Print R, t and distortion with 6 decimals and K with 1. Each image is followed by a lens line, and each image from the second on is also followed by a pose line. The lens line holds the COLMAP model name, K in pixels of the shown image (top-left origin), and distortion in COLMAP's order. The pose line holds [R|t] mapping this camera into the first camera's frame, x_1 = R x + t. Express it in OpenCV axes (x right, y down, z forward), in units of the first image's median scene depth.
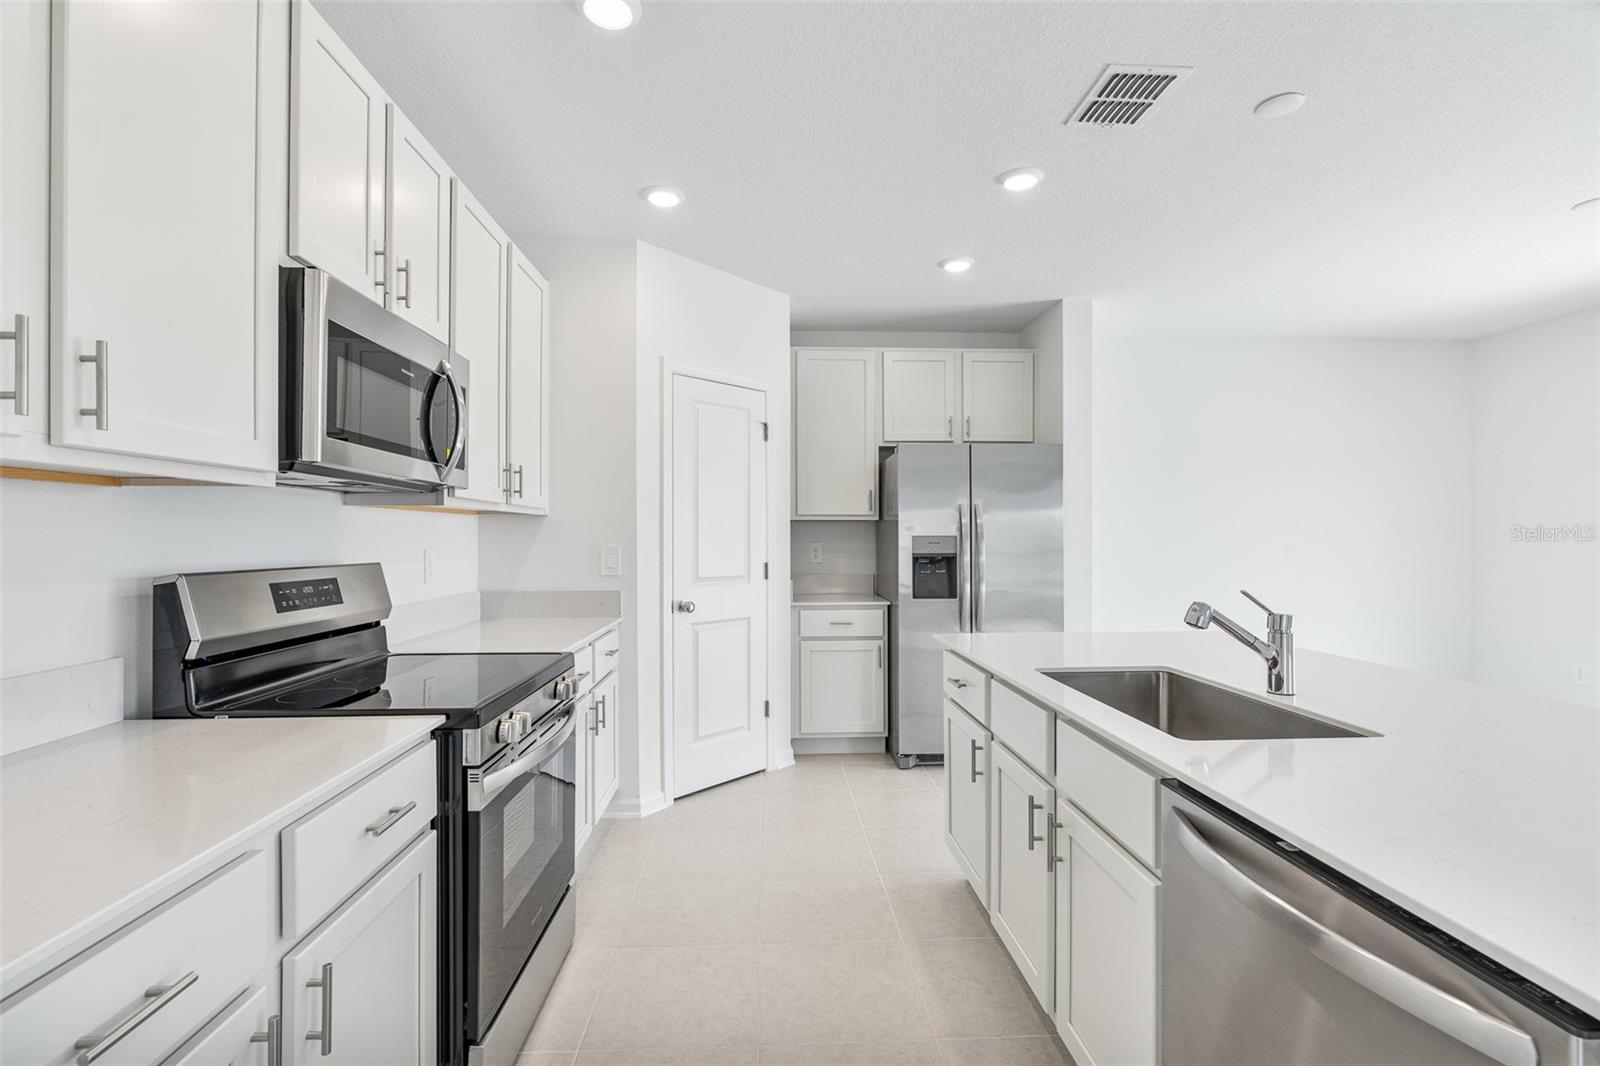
lens RADIAL K [[717.1, 0, 800.0], [0, 717.1, 533.0], [0, 0, 1]] dist [-0.001632, -0.000184]
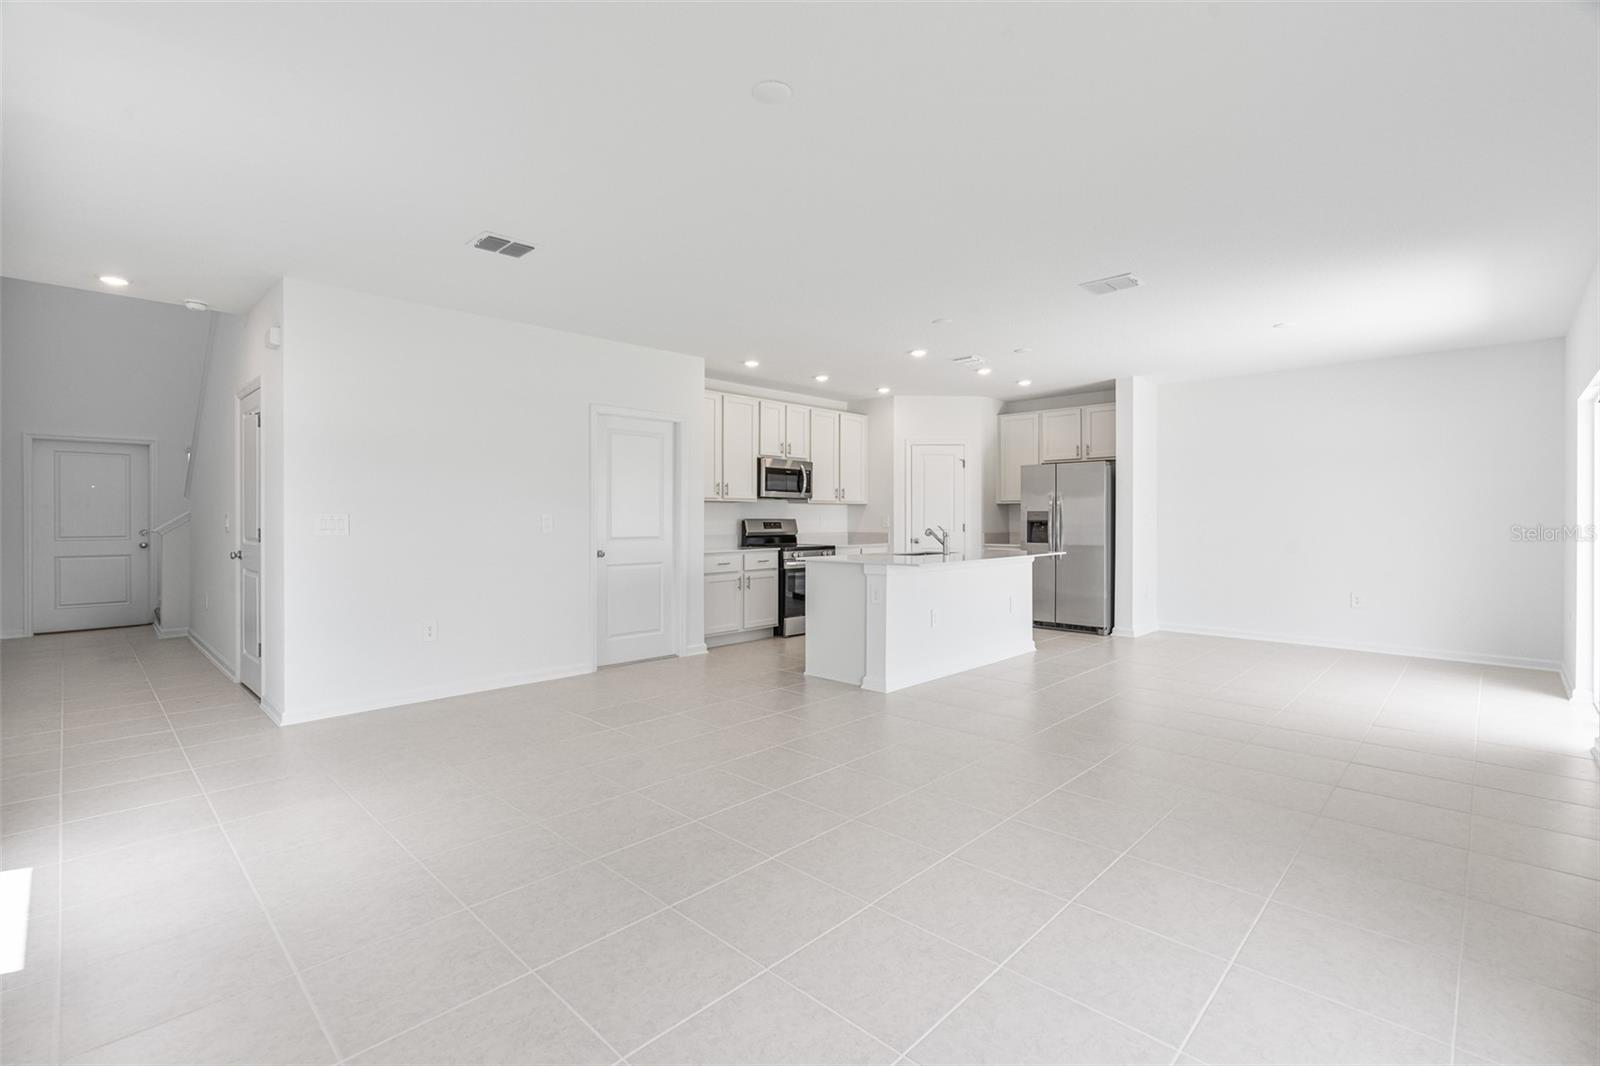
lens RADIAL K [[720.5, 0, 800.6], [0, 720.5, 517.4], [0, 0, 1]] dist [-0.001898, -0.000202]
pose [[0.686942, 0.000965, -0.726711, 2.199837], [0.004210, 0.999977, 0.005307, 0.013826], [0.726700, -0.006705, 0.686922, -1.574926]]
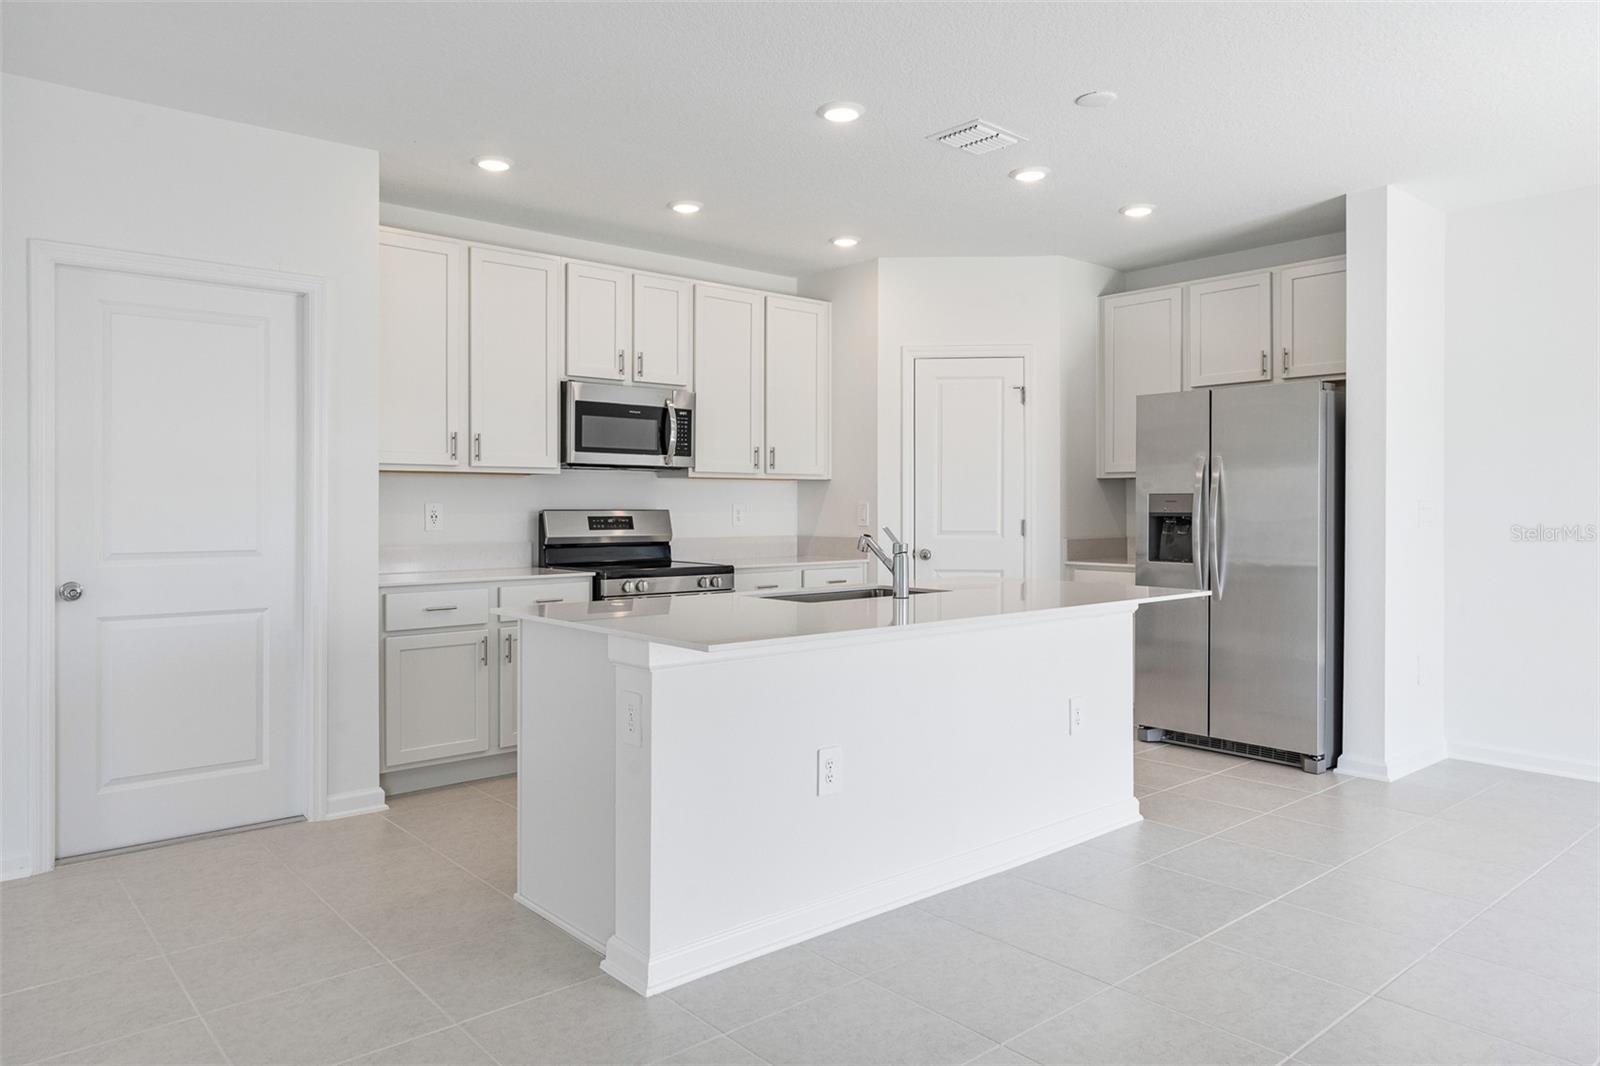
lens RADIAL K [[1053.7, 0, 799.2], [0, 1053.7, 506.2], [0, 0, 1]] dist [0.004938, 0.000262]
pose [[0.617271, 0.002015, -0.786748, 1.771266], [0.004083, 0.999975, 0.005765, 0.019220], [0.786740, -0.006770, 0.617247, -0.388146]]
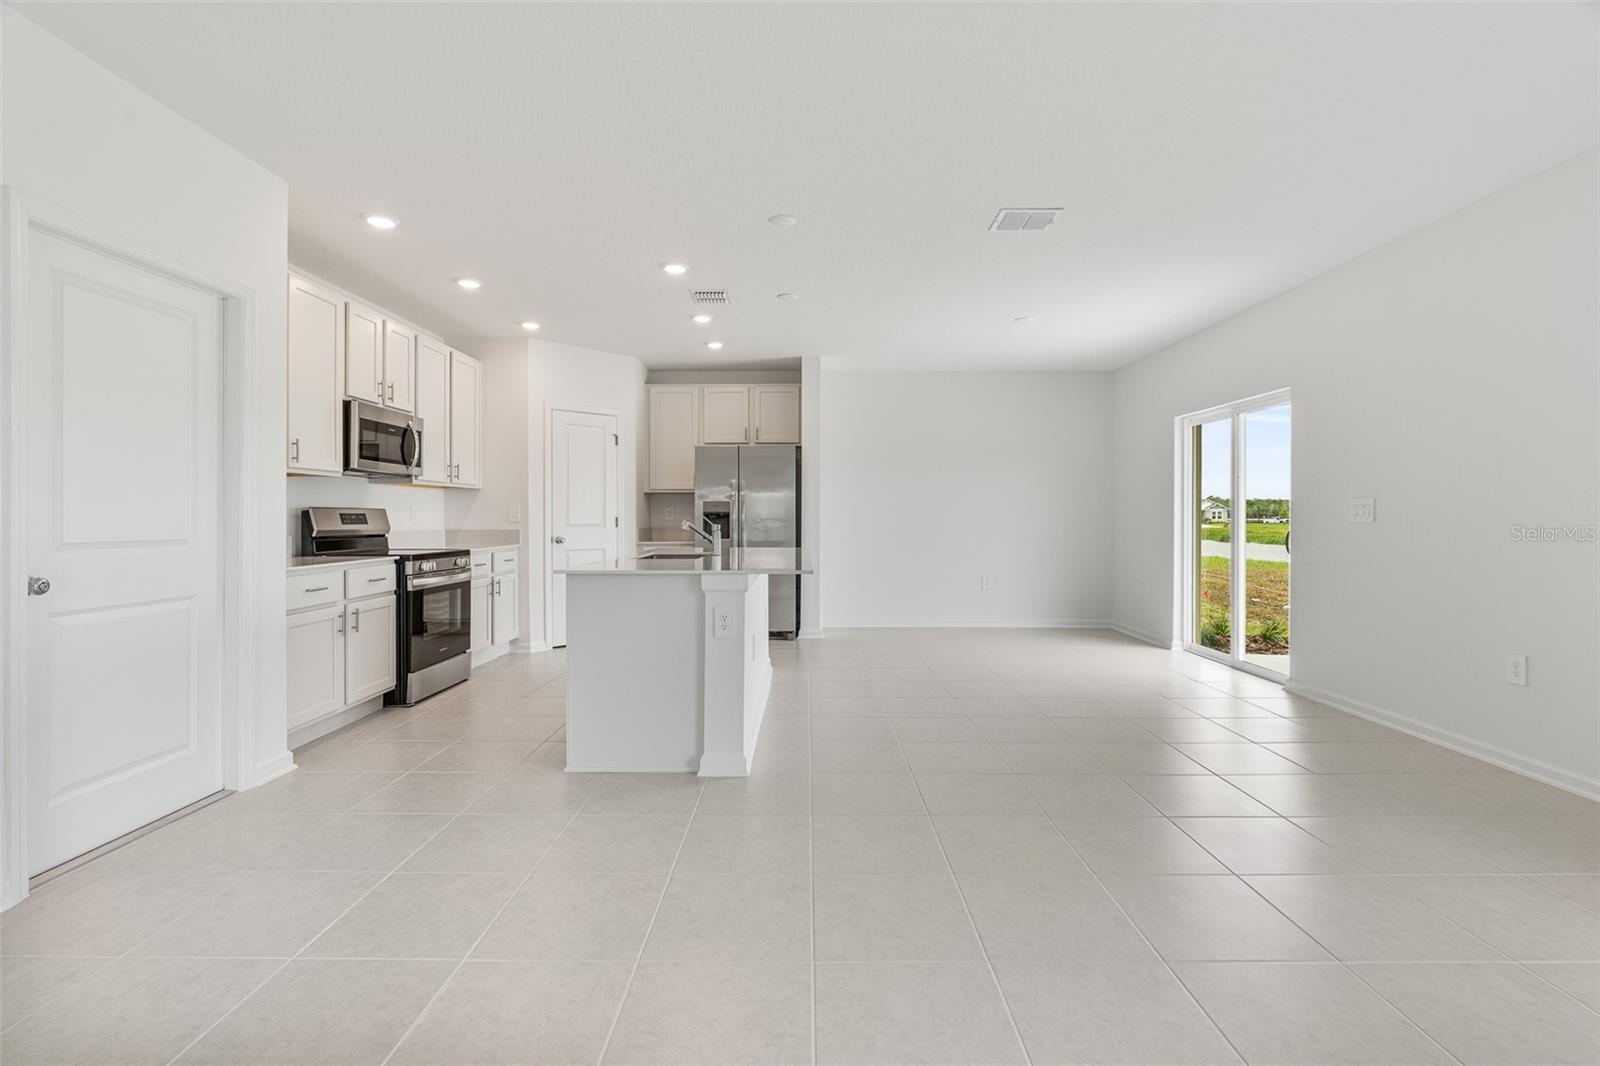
lens RADIAL K [[720.5, 0, 800.6], [0, 720.5, 517.4], [0, 0, 1]] dist [-0.001898, -0.000202]
pose [[0.998496, -0.000221, -0.054827, 0.880868], [0.000569, 0.999980, 0.006336, 0.056859], [0.054824, -0.006358, 0.998476, -1.243455]]
